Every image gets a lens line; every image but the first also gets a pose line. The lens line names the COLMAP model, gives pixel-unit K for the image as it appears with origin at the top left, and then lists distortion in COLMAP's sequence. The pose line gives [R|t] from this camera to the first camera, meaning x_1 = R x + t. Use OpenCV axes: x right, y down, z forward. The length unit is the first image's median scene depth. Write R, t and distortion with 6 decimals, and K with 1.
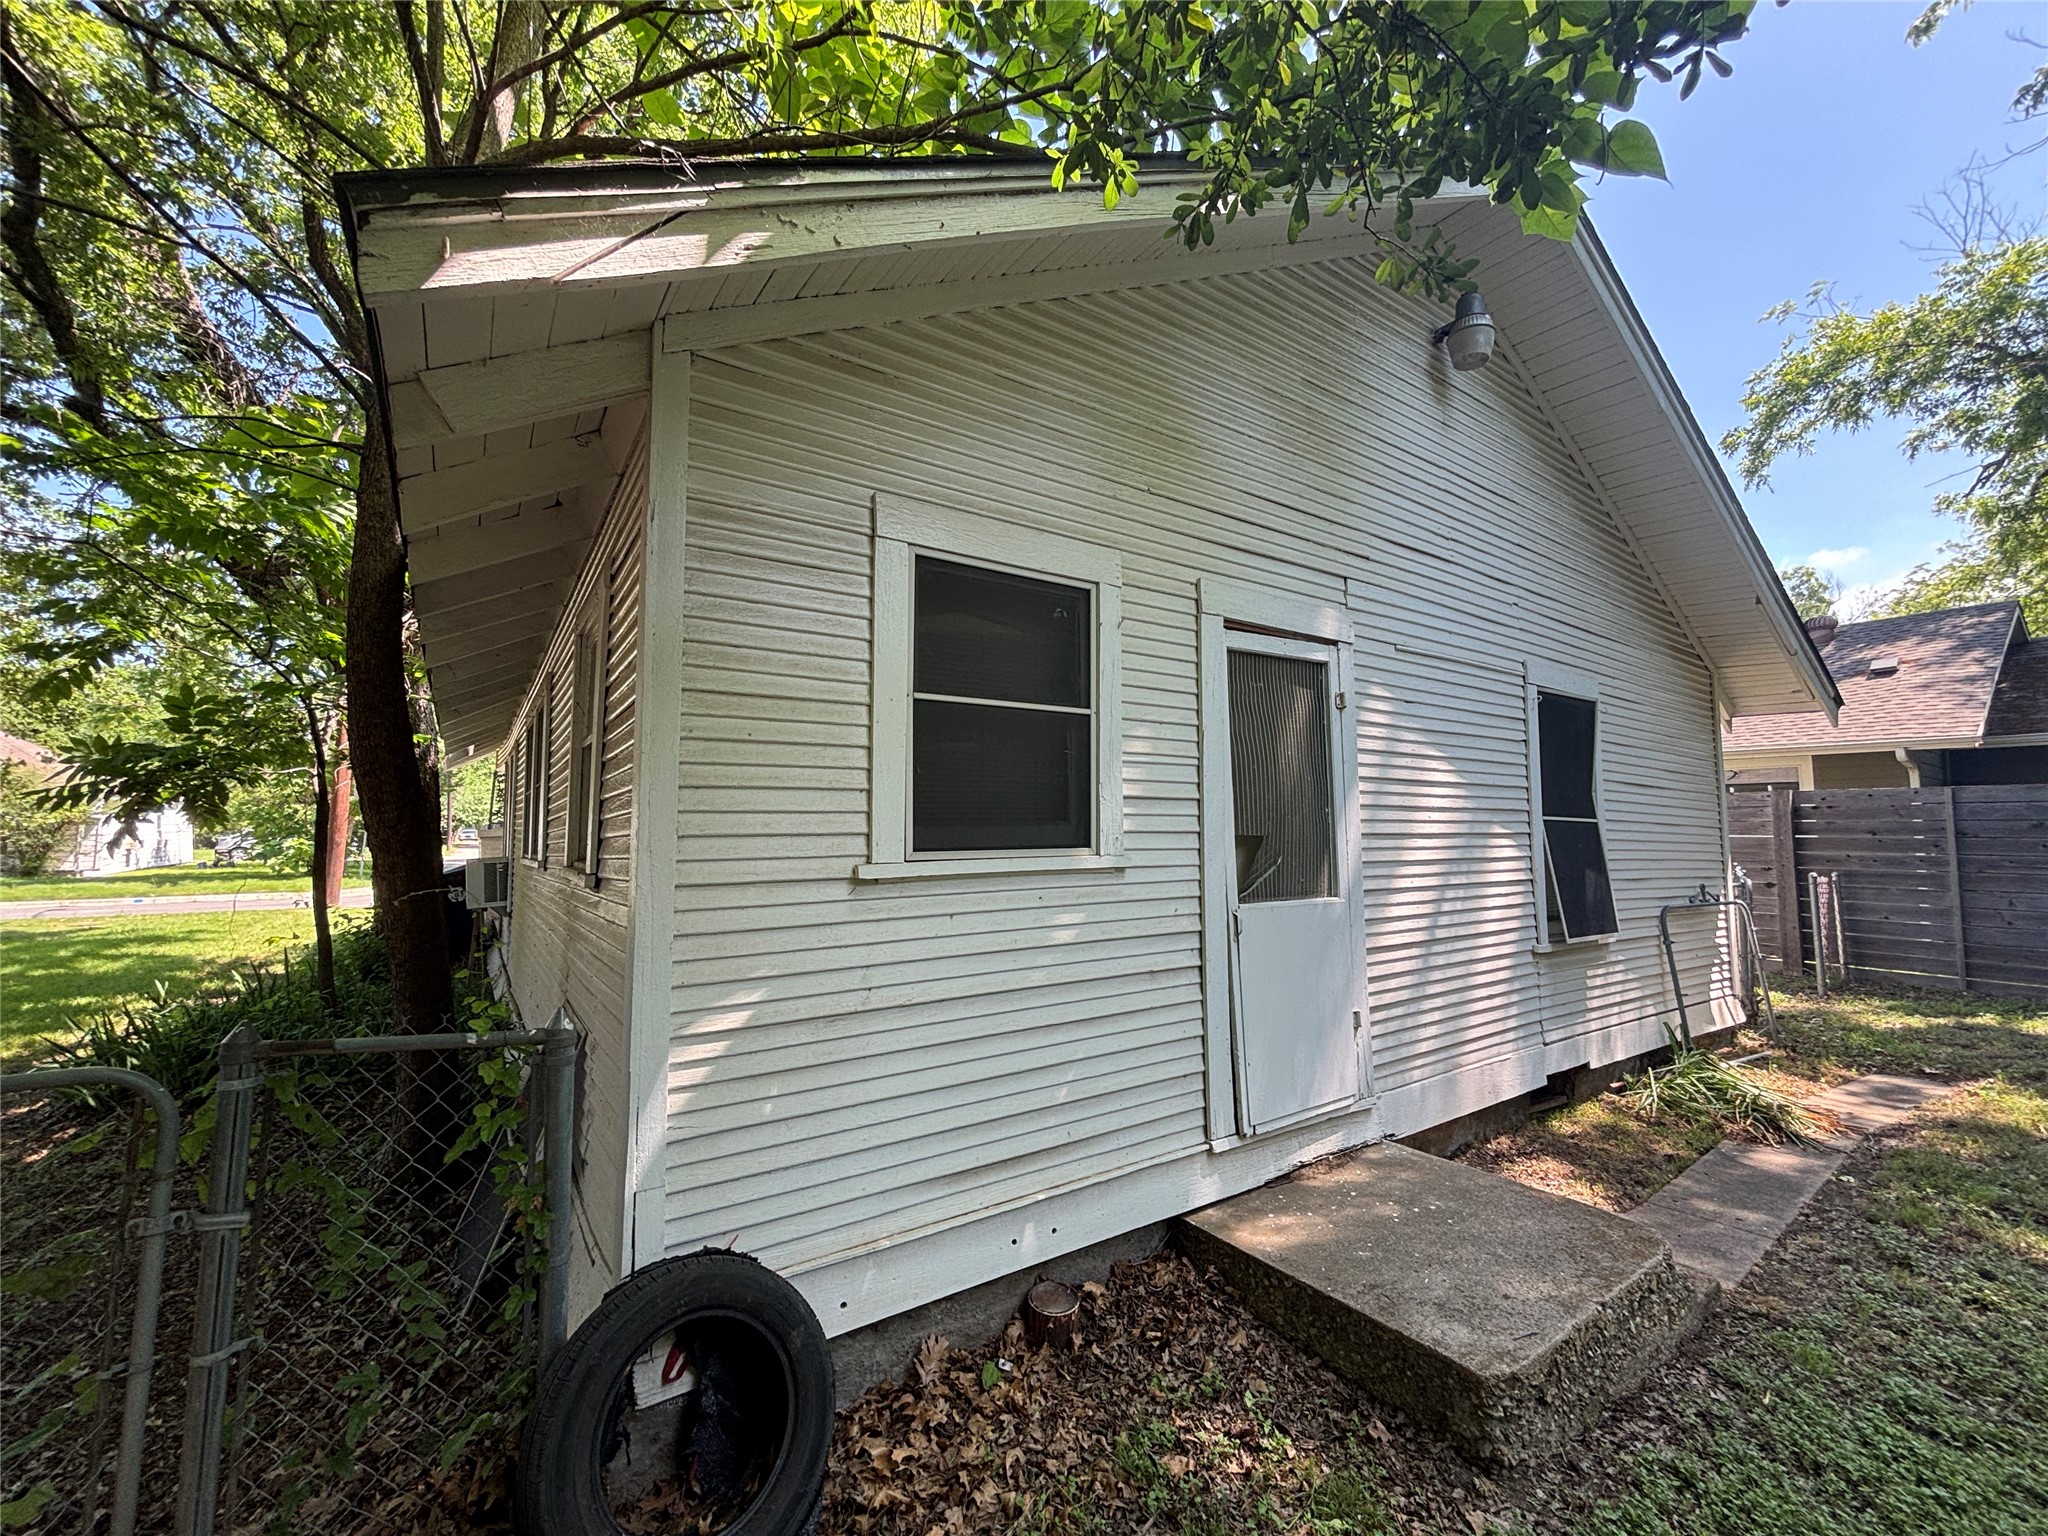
lens RADIAL K [[828.3, 0, 1013.2], [0, 828.3, 762.6], [0, 0, 1]] dist [0.001980, 0.000584]
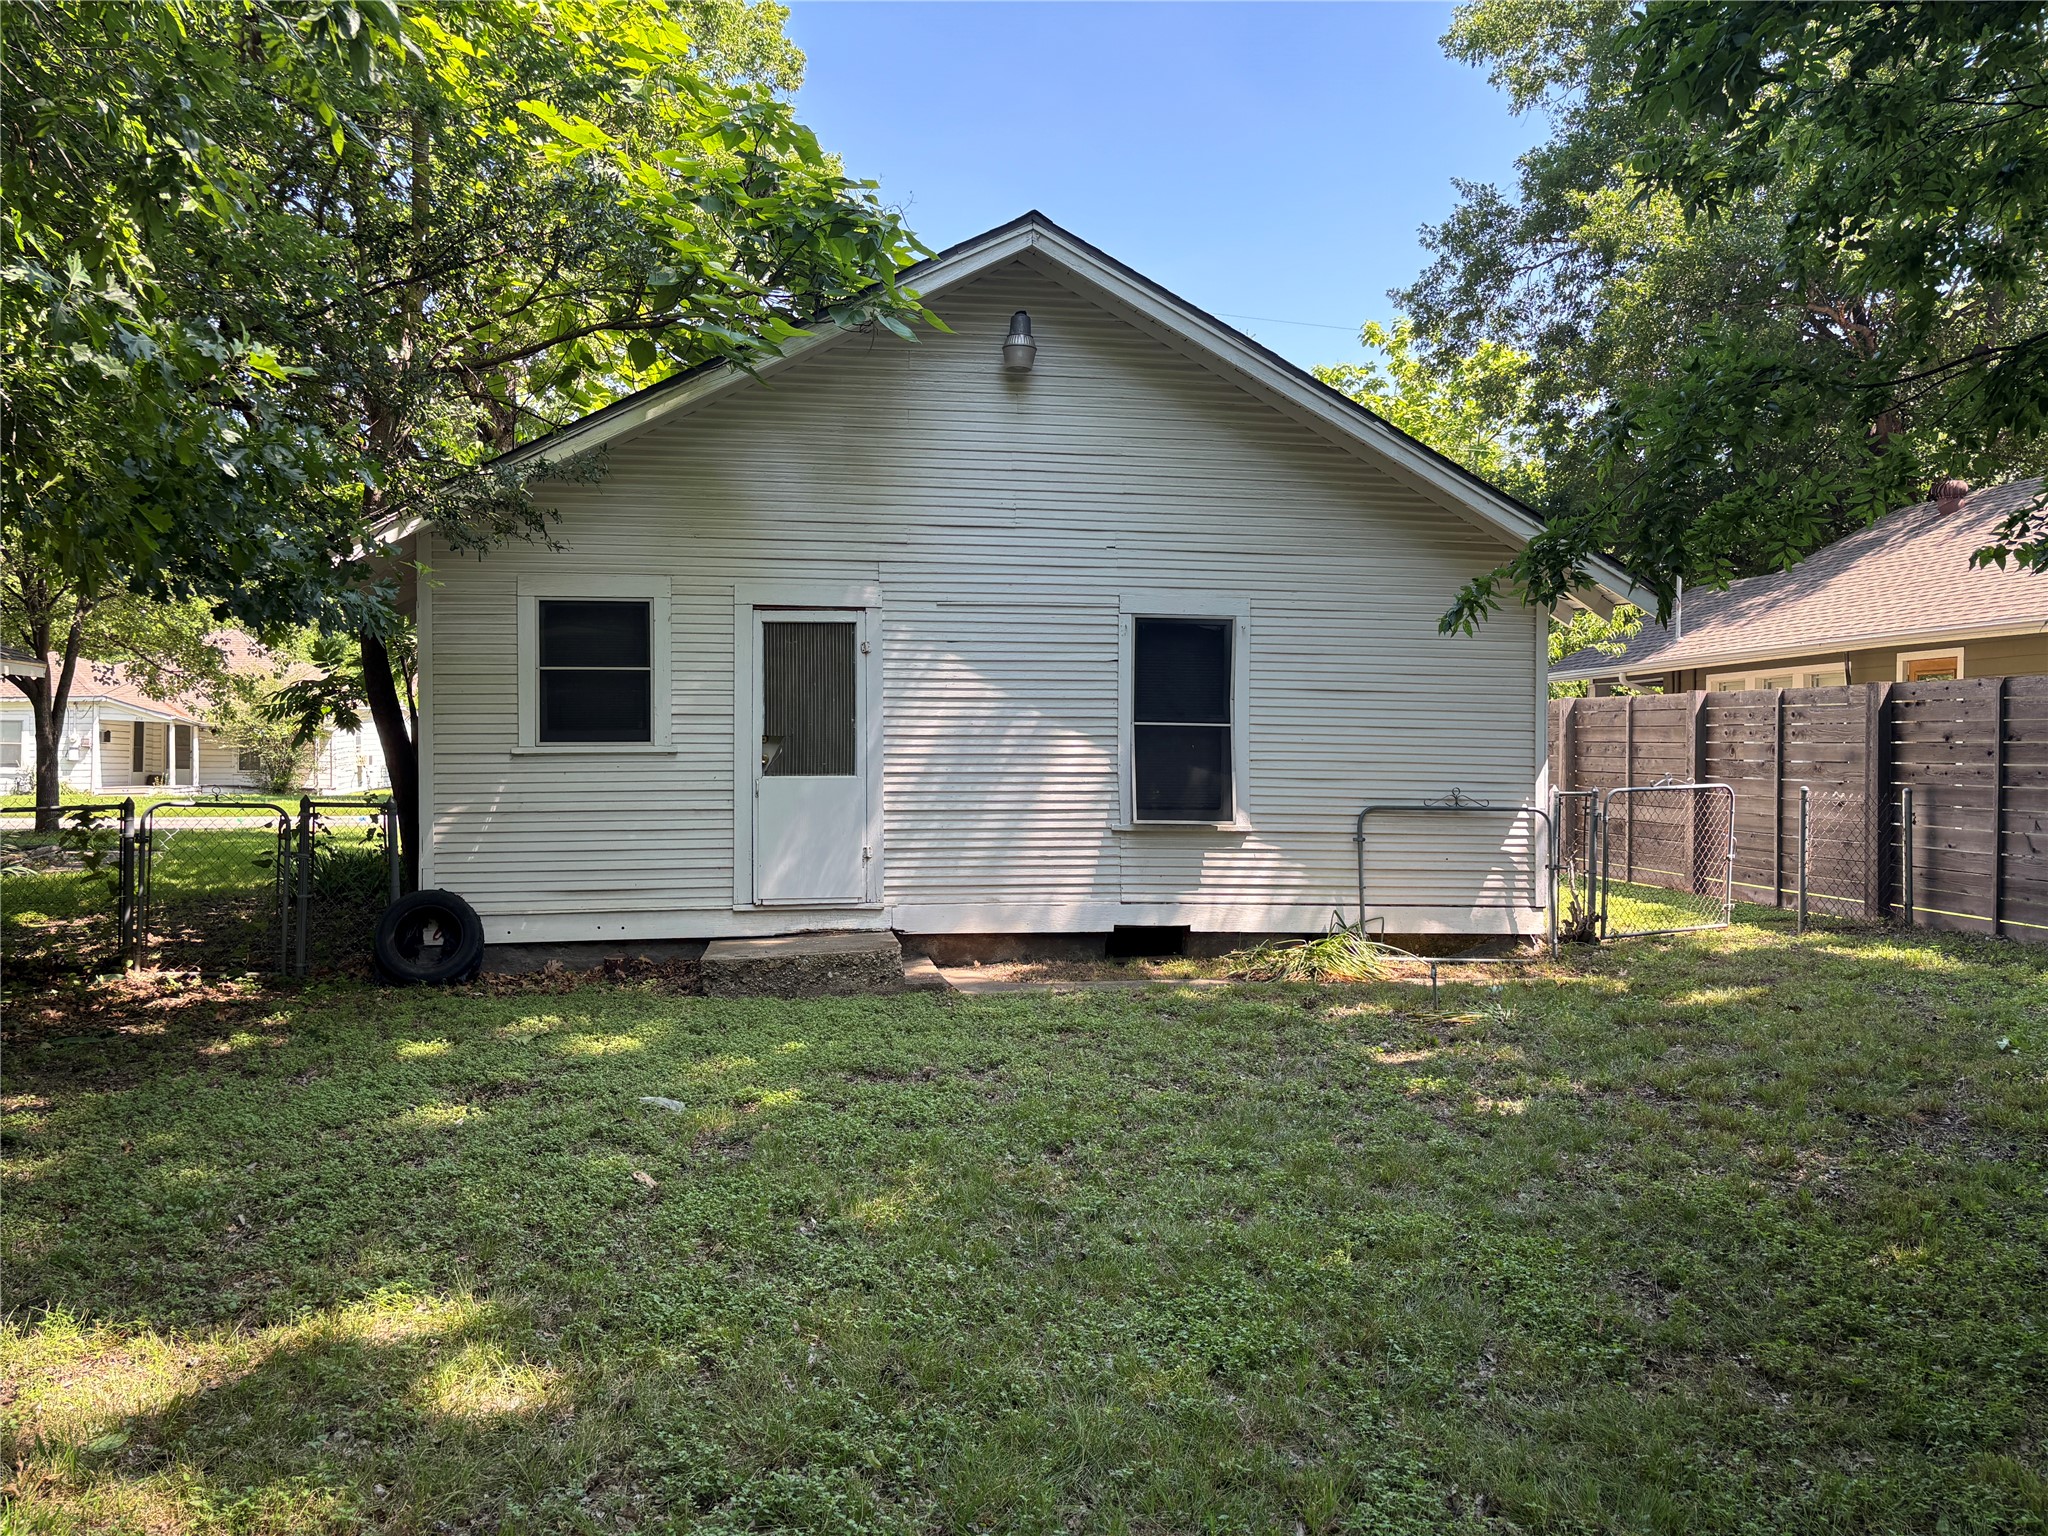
lens RADIAL K [[1560.8, 0, 1014.0], [0, 1560.8, 774.3], [0, 0, 1]] dist [0.042046, -0.008247]
pose [[0.908723, 0.009376, -0.417293, 1.720064], [0.032753, 0.995063, 0.093682, -0.095663], [0.416112, -0.098798, 0.903930, -1.393346]]
